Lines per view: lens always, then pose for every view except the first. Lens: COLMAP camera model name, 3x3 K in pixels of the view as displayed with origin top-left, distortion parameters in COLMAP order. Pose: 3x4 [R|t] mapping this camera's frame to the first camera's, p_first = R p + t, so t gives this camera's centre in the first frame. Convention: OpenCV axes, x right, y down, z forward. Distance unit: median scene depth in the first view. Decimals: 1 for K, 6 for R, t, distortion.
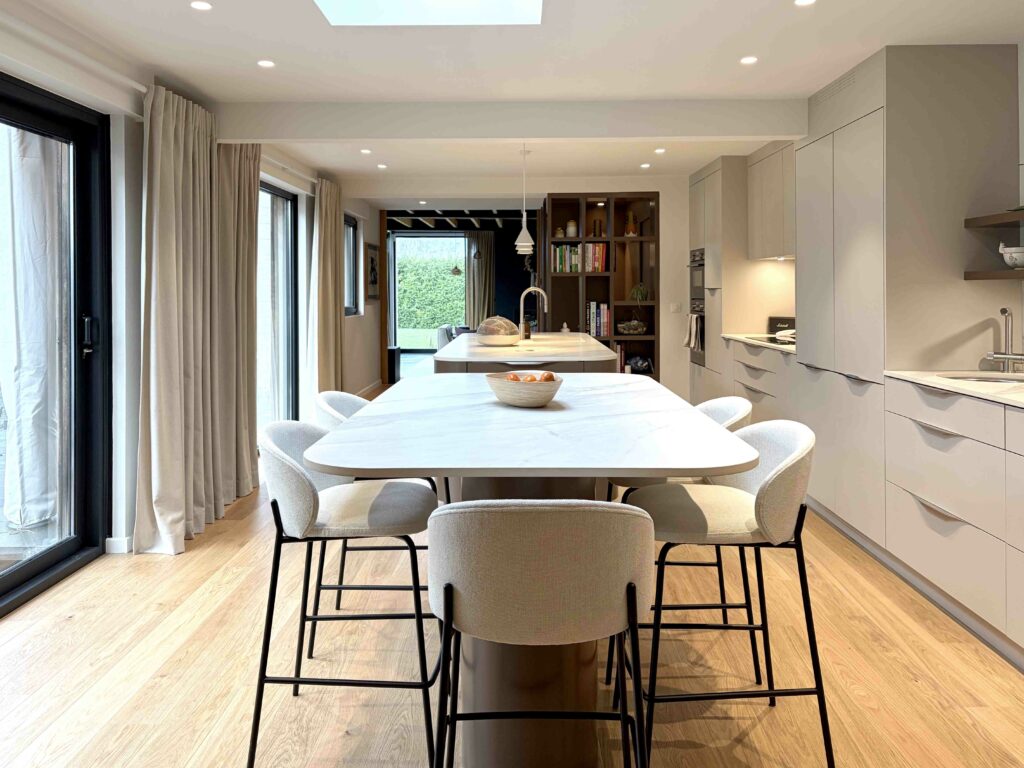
lens RADIAL K [[821.5, 0, 514.9], [0, 821.5, 285.2], [0, 0, 1]] dist [-0.013088, -0.012869]
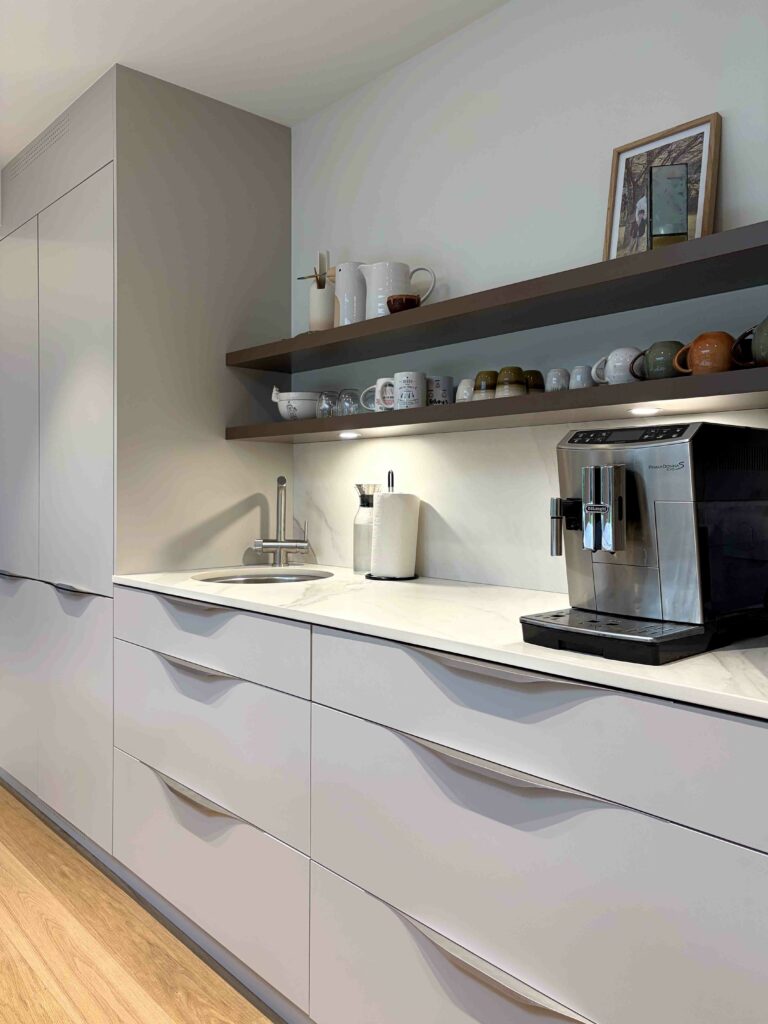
lens RADIAL K [[771.2, 0, 387.6], [0, 771.2, 476.8], [0, 0, 1]] dist [0.056251, -0.003910]
pose [[0.719866, 0.008916, 0.694056, 0.189569], [-0.003219, 0.999950, -0.009507, 0.032264], [-0.694105, 0.004609, 0.719859, 0.427715]]
